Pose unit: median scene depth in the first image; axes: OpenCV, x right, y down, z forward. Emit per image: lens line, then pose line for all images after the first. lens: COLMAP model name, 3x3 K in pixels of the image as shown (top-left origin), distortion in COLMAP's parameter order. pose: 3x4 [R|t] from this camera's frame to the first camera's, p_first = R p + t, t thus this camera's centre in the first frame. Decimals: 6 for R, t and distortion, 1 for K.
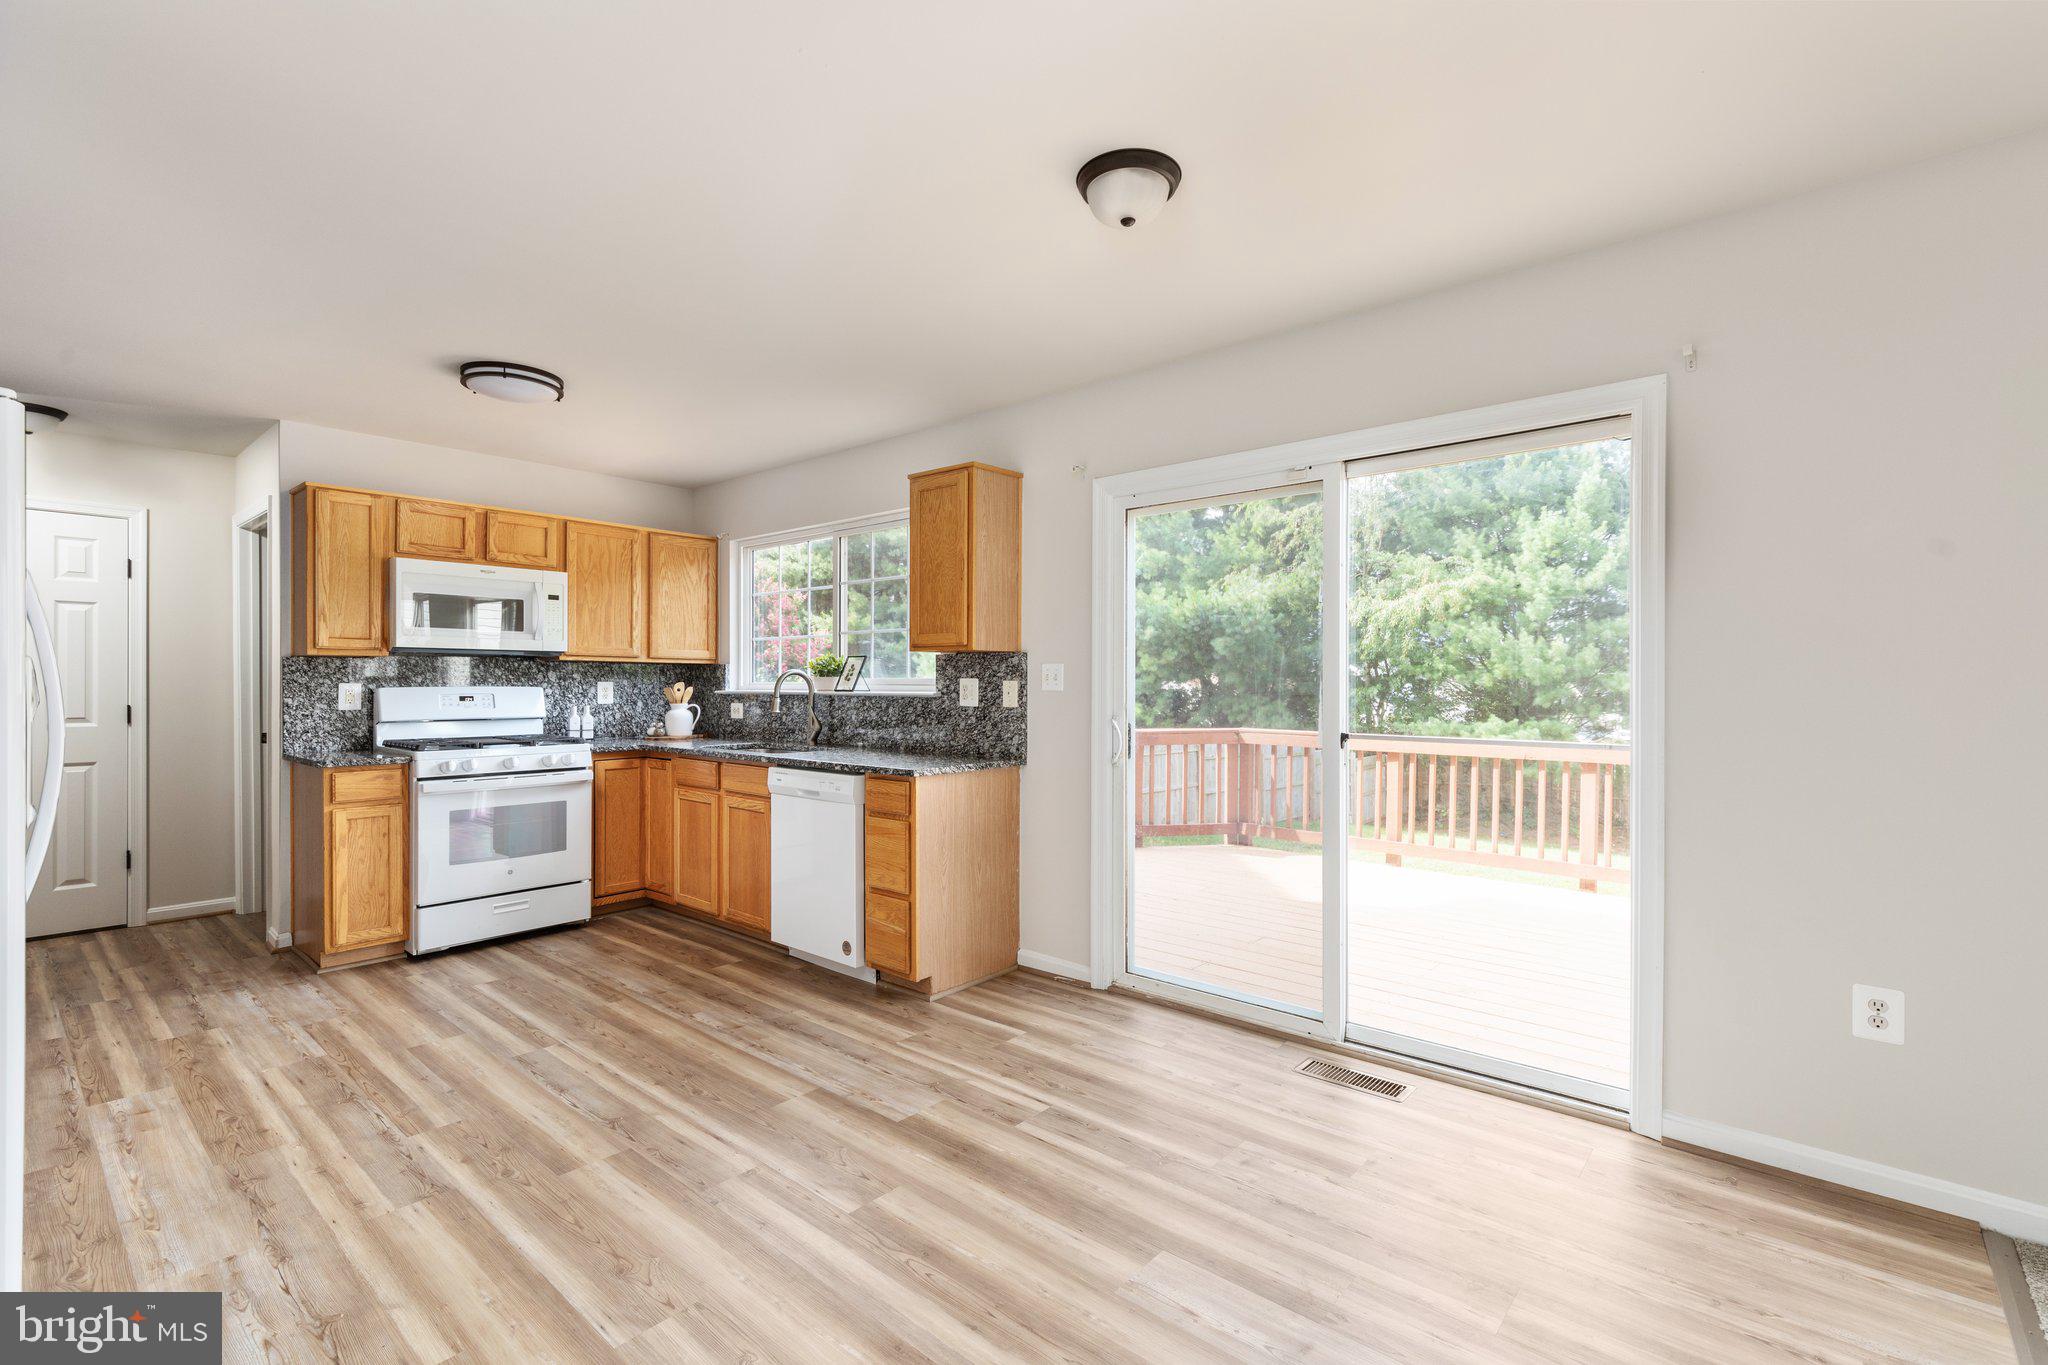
lens RADIAL K [[919.3, 0, 1023.7], [0, 919.3, 682.2], [0, 0, 1]] dist [0.010203, -0.000907]
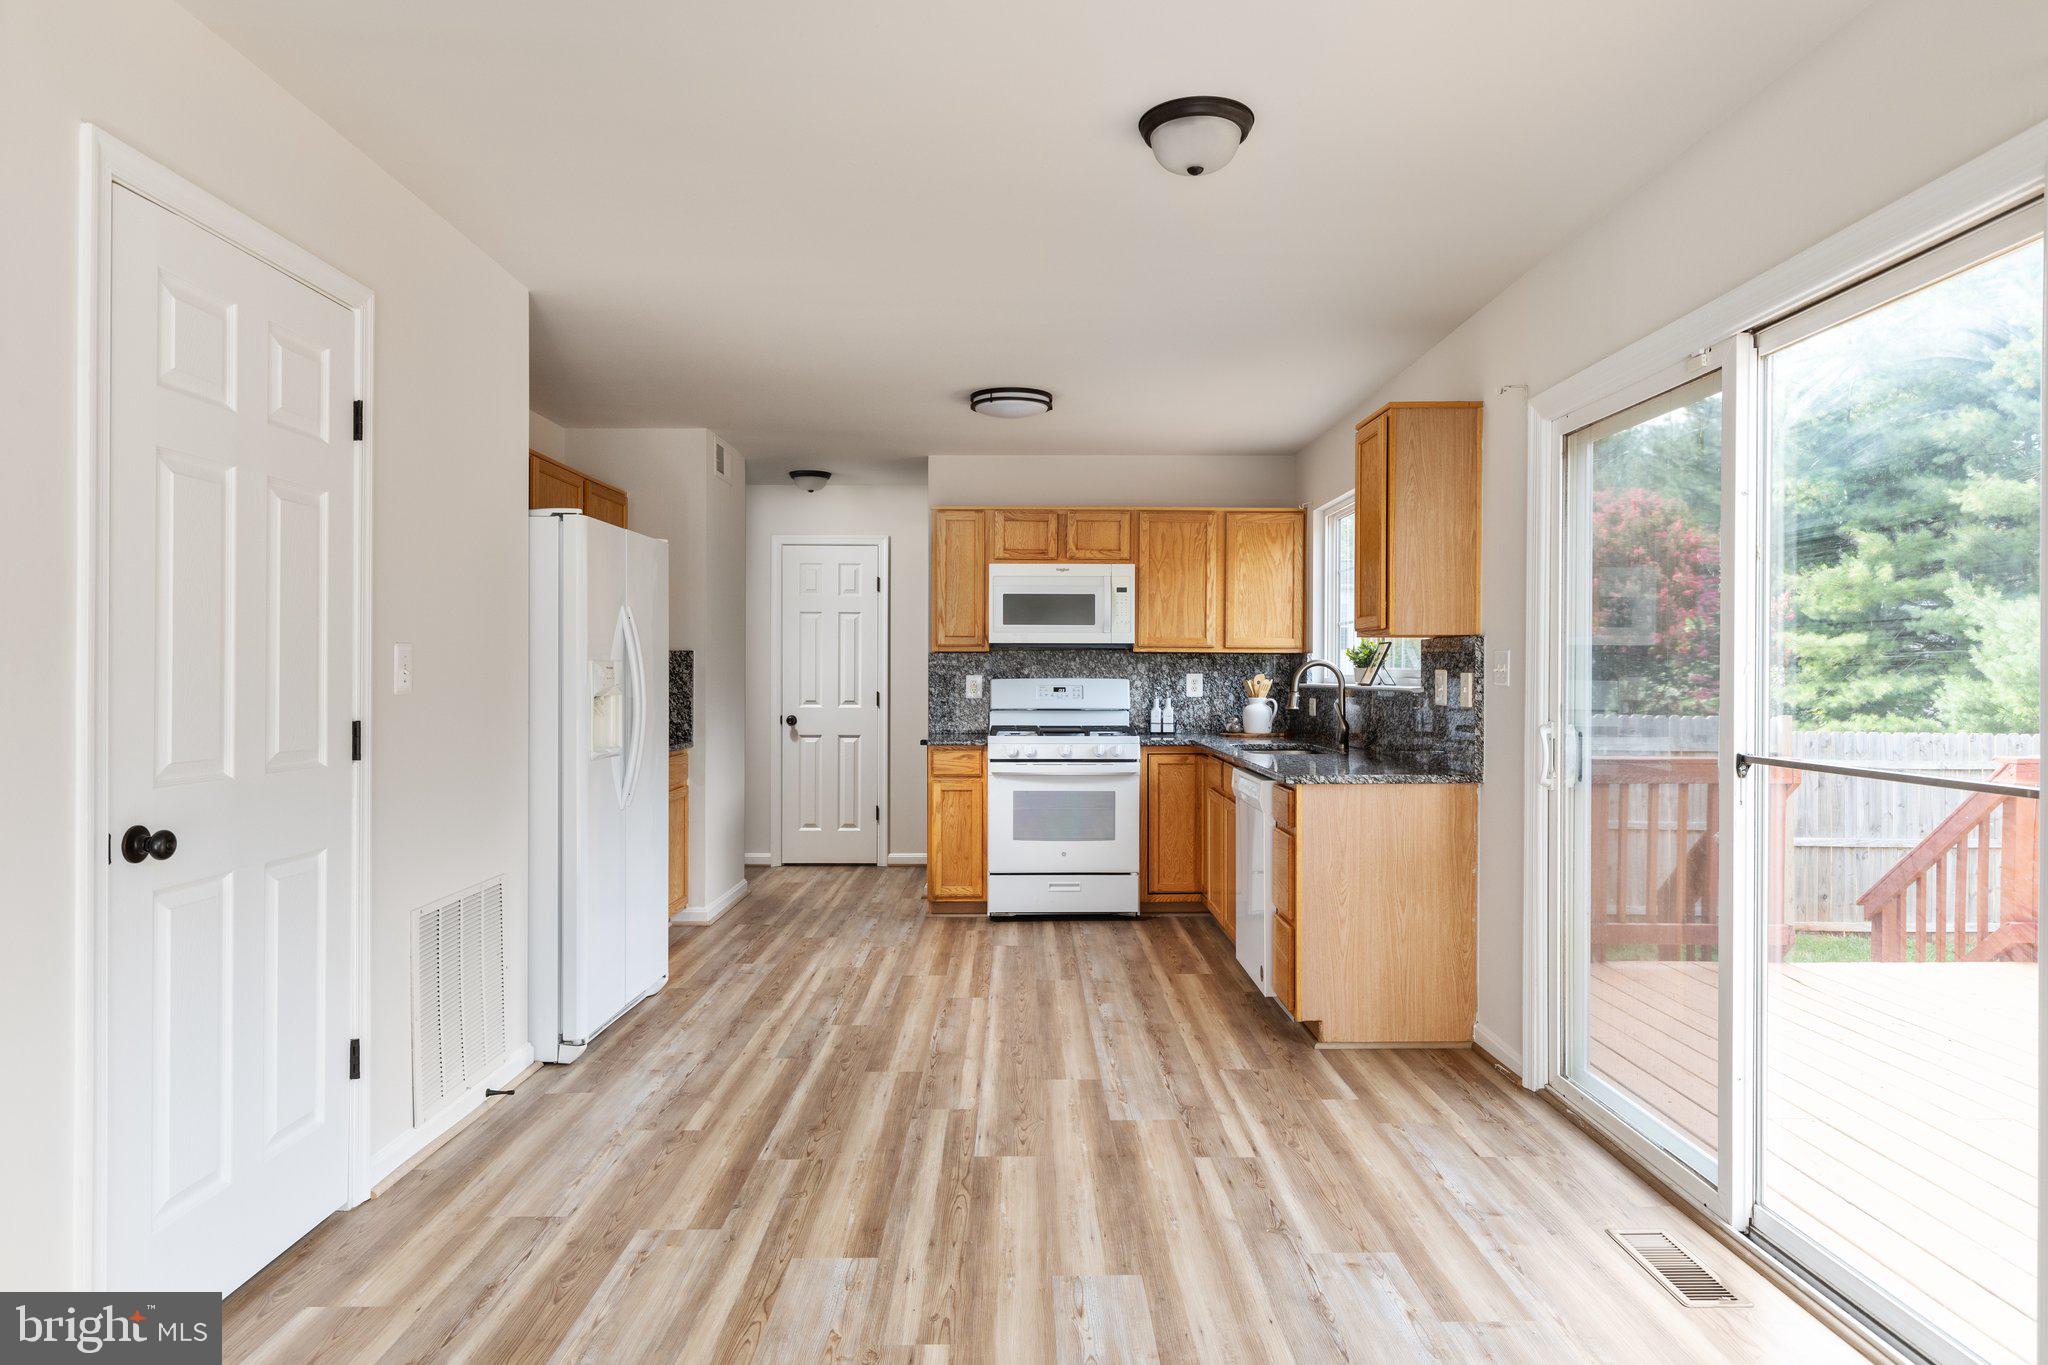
lens RADIAL K [[1234.9, 0, 1027.1], [0, 1234.9, 680.8], [0, 0, 1]] dist [0.011068, -0.000840]
pose [[0.662682, 0.004449, -0.748888, 0.446547], [0.000336, 0.999980, 0.006238, -0.001185], [0.748901, -0.004385, 0.662667, 0.031759]]
